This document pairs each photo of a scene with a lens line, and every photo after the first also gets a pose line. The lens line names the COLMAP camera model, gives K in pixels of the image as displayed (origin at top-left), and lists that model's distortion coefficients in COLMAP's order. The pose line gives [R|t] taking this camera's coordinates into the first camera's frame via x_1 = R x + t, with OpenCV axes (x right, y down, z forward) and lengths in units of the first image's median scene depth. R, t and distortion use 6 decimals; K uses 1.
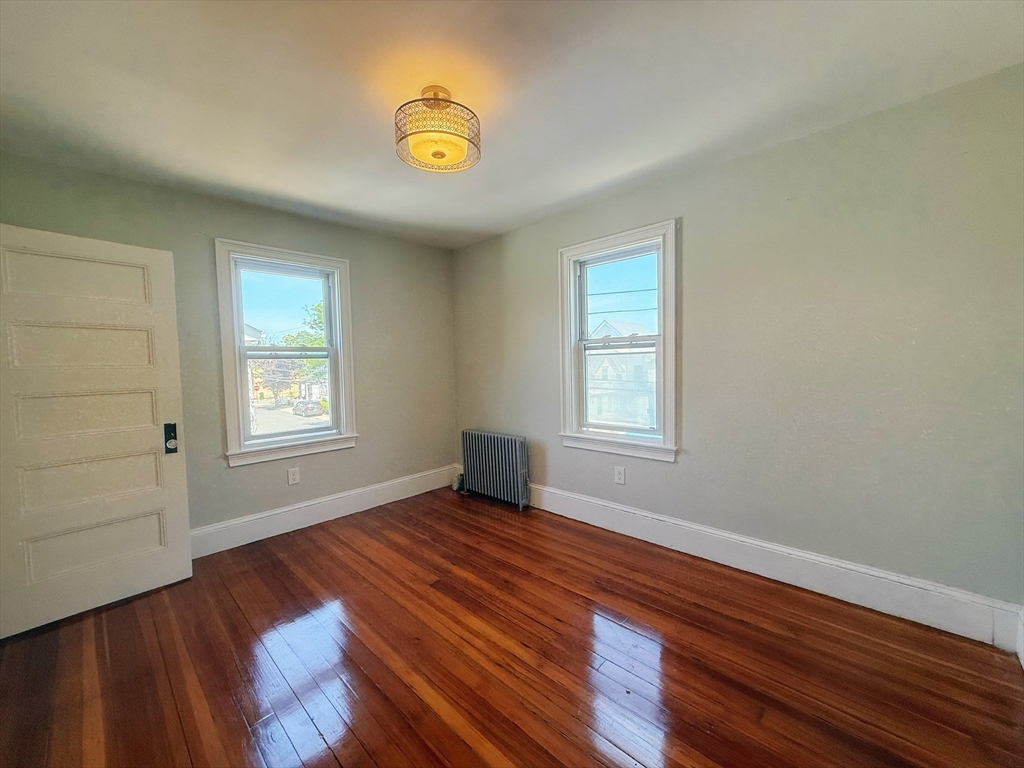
lens RADIAL K [[406.7, 0, 512.0], [0, 406.7, 384.0], [0, 0, 1]] dist [-0.005447, -0.000077]
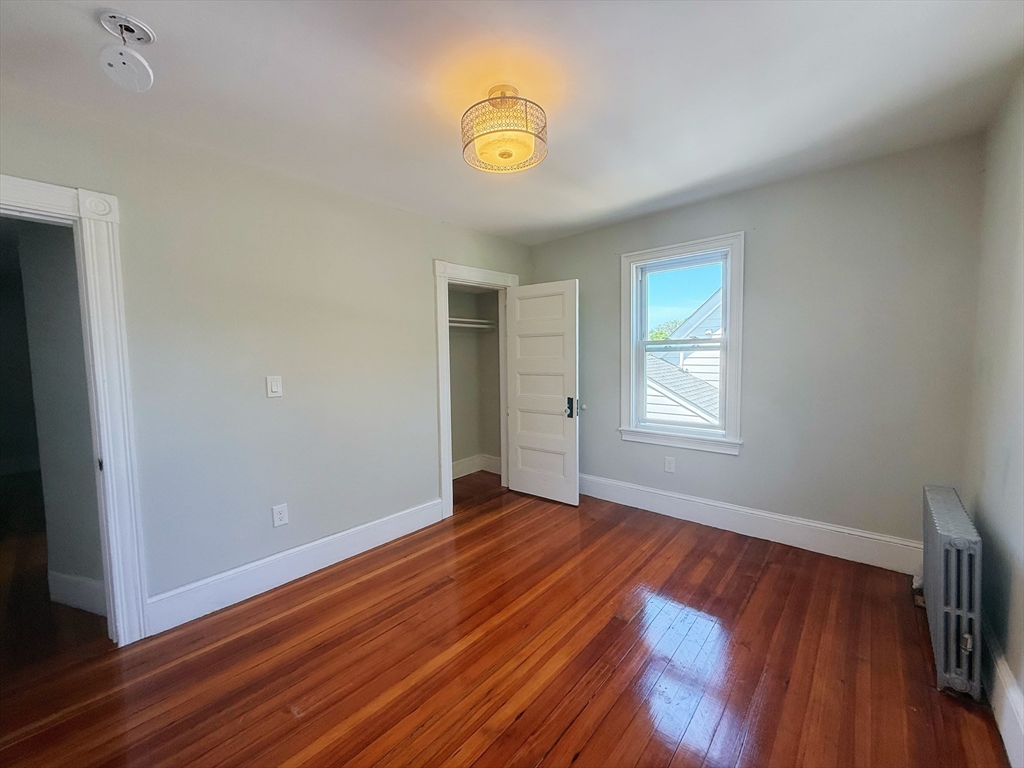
lens RADIAL K [[406.7, 0, 512.0], [0, 406.7, 384.0], [0, 0, 1]] dist [-0.005447, -0.000077]
pose [[0.032765, 0.088578, -0.995530, 0.535344], [-0.035937, 0.995525, 0.087395, -0.062896], [0.998817, 0.032913, 0.035802, 0.634423]]
